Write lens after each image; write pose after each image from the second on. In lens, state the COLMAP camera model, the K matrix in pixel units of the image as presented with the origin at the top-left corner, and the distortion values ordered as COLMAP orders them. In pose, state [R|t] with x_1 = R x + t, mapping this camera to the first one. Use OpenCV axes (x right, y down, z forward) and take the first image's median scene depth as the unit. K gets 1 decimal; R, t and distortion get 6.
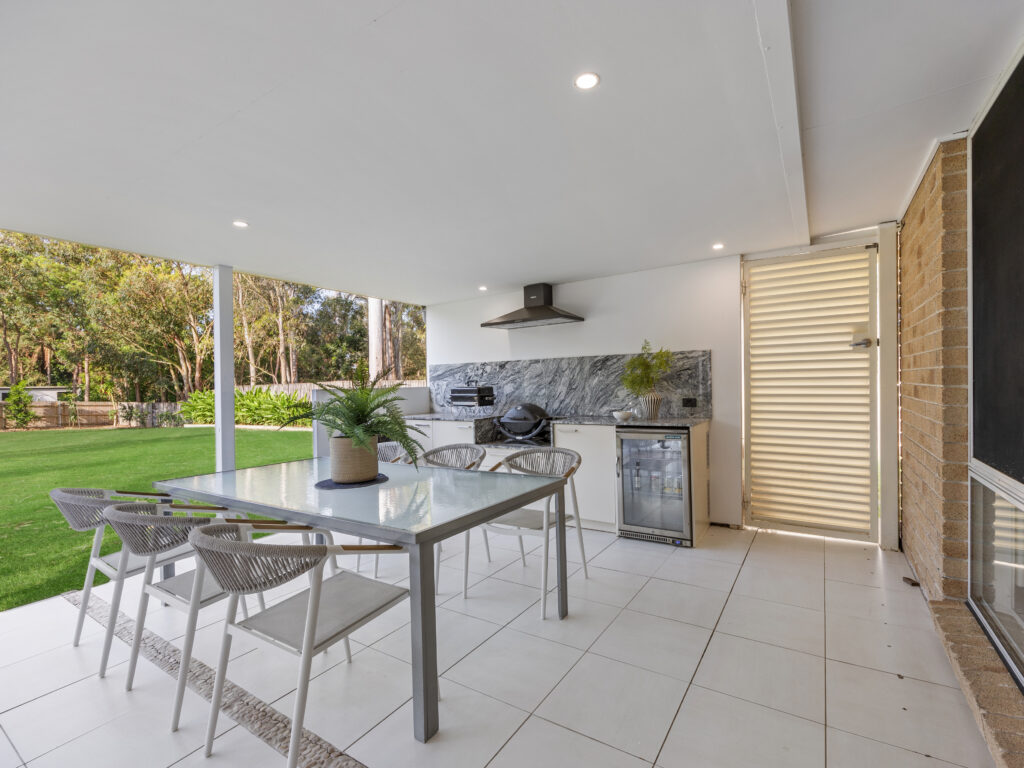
lens RADIAL K [[458.7, 0, 542.9], [0, 458.7, 384.9], [0, 0, 1]] dist [0.002502, -0.000109]
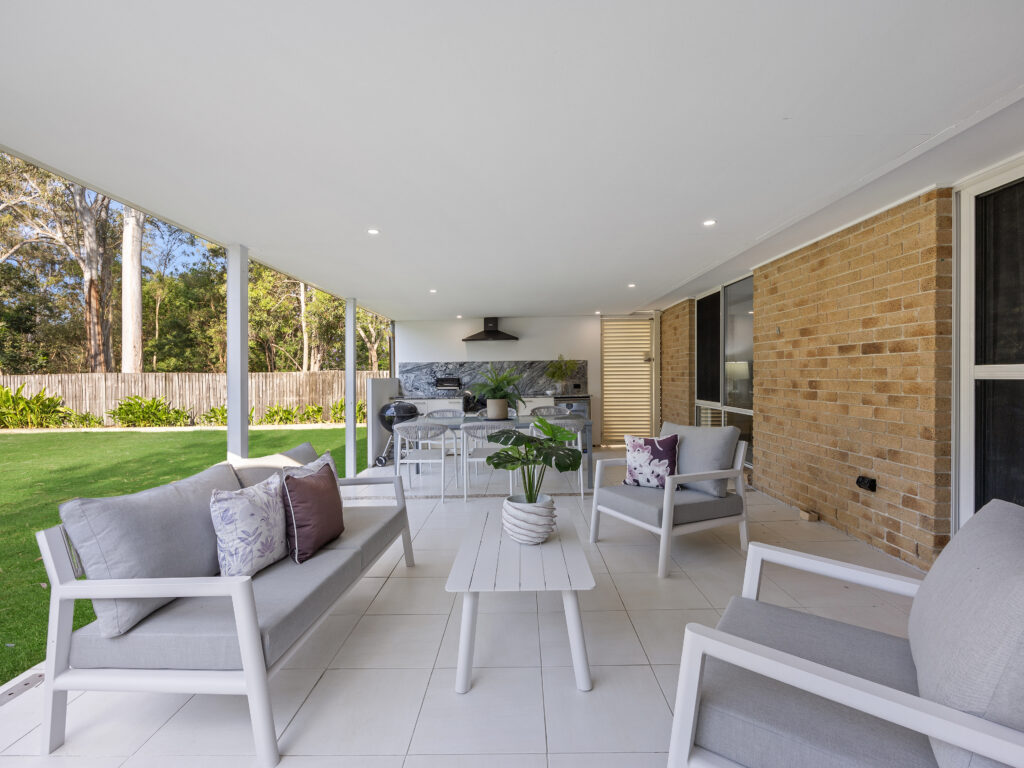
lens RADIAL K [[440.7, 0, 513.2], [0, 440.7, 381.5], [0, 0, 1]] dist [0.000107, -0.000088]
pose [[0.867880, 0.000684, 0.496774, -0.753527], [-0.003122, 0.999987, 0.004078, 0.010317], [-0.496764, -0.005090, 0.867871, -0.456206]]
